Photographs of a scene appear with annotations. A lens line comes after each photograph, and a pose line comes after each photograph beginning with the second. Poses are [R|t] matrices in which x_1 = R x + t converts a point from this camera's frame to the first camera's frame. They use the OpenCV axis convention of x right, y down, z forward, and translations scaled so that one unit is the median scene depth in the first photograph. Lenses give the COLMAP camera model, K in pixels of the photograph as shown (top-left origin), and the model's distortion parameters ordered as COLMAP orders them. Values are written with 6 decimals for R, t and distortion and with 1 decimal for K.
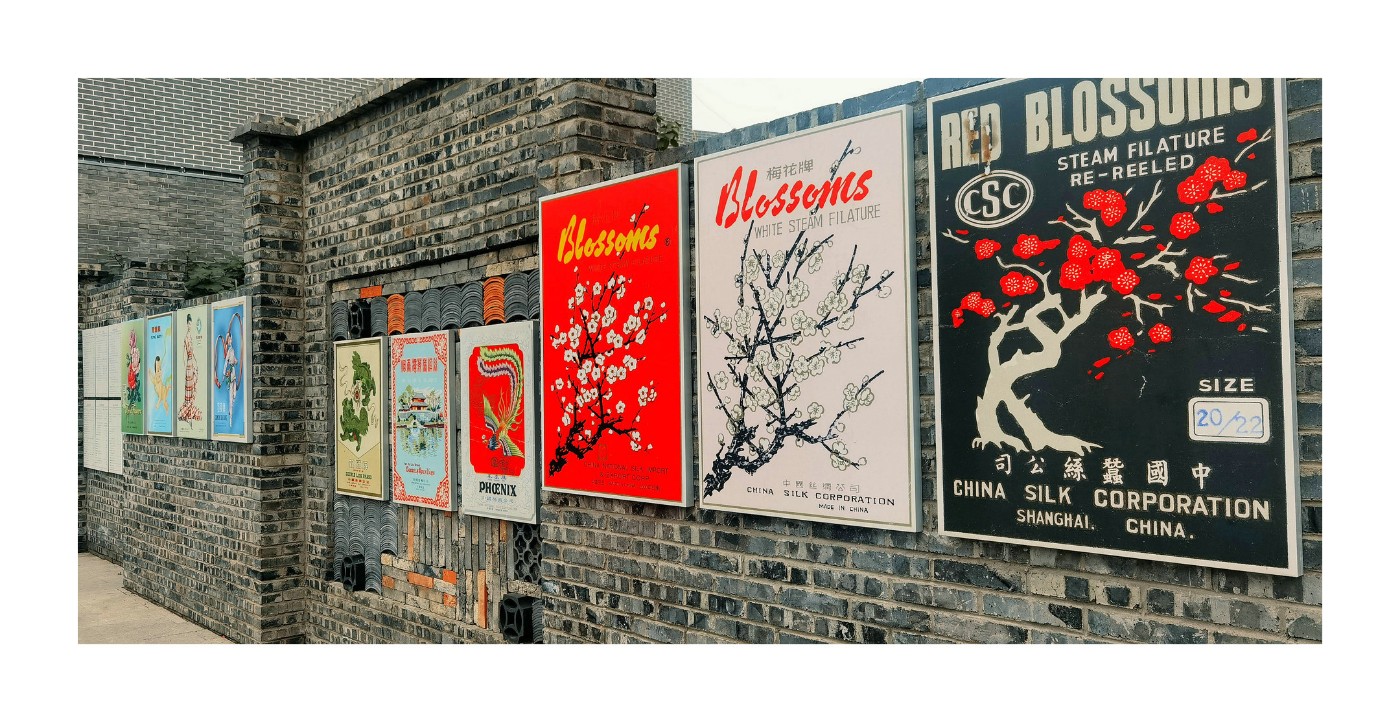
lens RADIAL K [[929.8, 0, 691.9], [0, 929.8, 362.9], [0, 0, 1]] dist [-0.007914, 0.007251]
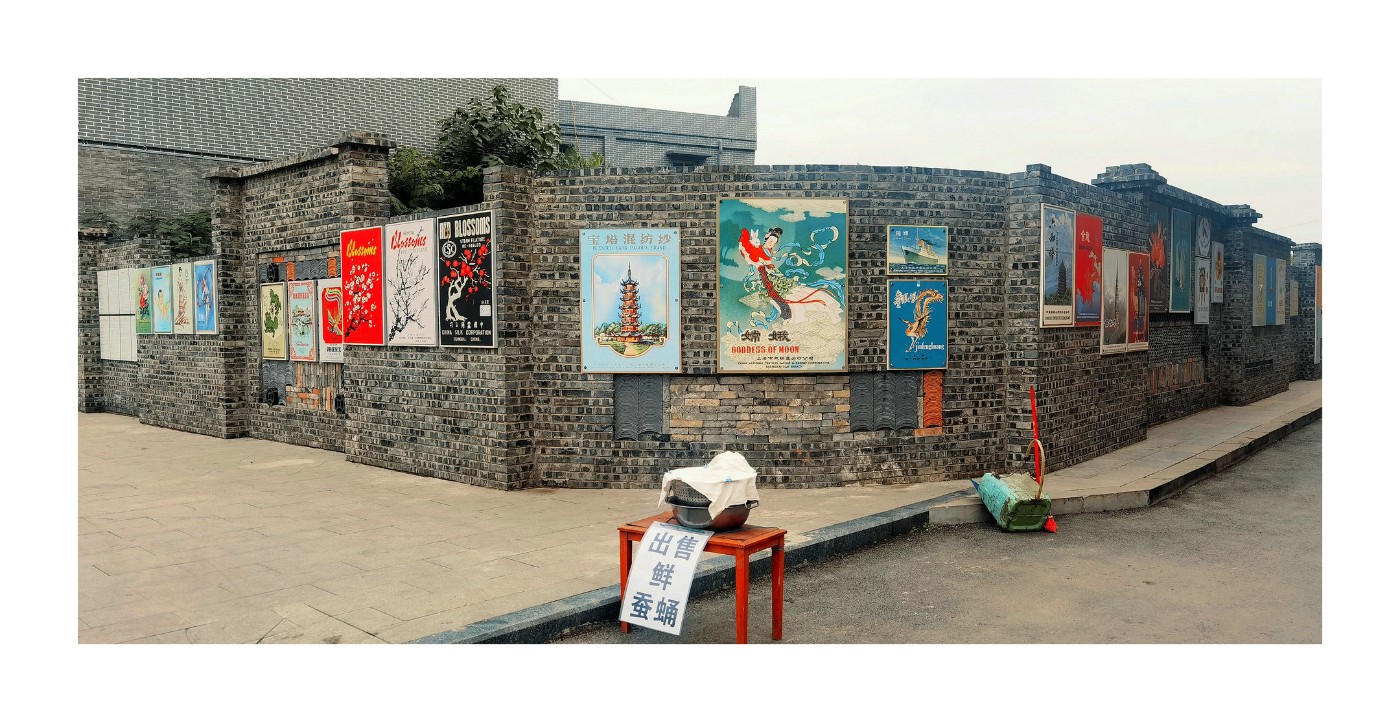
lens RADIAL K [[929.8, 0, 710.5], [0, 929.8, 358.6], [0, 0, 1]] dist [-0.007914, 0.007251]
pose [[0.997283, 0.004937, 0.073494, 0.514498], [-0.009707, 0.997858, 0.064694, -0.000692], [-0.073017, -0.065232, 0.995195, -1.267140]]
